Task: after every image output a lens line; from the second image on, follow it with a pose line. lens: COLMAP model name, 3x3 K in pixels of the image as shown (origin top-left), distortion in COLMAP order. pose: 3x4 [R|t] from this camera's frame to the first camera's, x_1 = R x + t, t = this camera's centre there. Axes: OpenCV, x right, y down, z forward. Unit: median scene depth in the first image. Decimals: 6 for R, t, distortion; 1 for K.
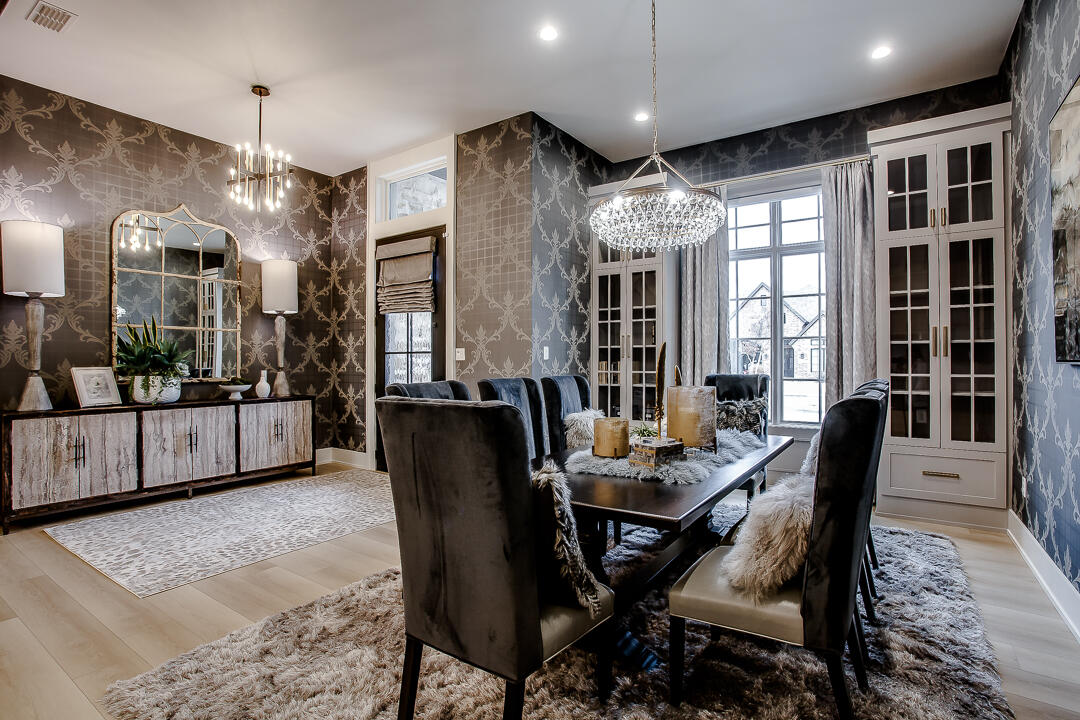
lens RADIAL K [[537.6, 0, 540.0], [0, 537.6, 360.0], [0, 0, 1]] dist [-0.001810, 0.000163]
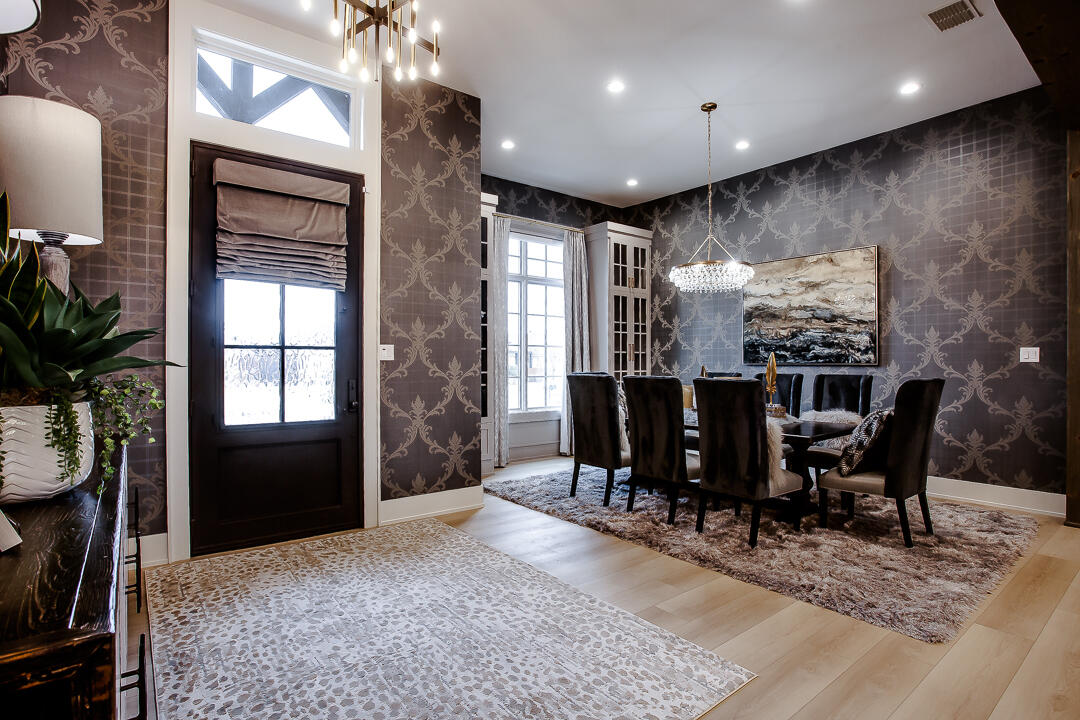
lens RADIAL K [[537.6, 0, 540.0], [0, 537.6, 360.0], [0, 0, 1]] dist [-0.001810, 0.000163]
pose [[0.322443, 0.005480, 0.946573, -0.897897], [-0.011370, 0.999934, -0.001916, -0.000863], [-0.946520, -0.010145, 0.322484, 0.605488]]
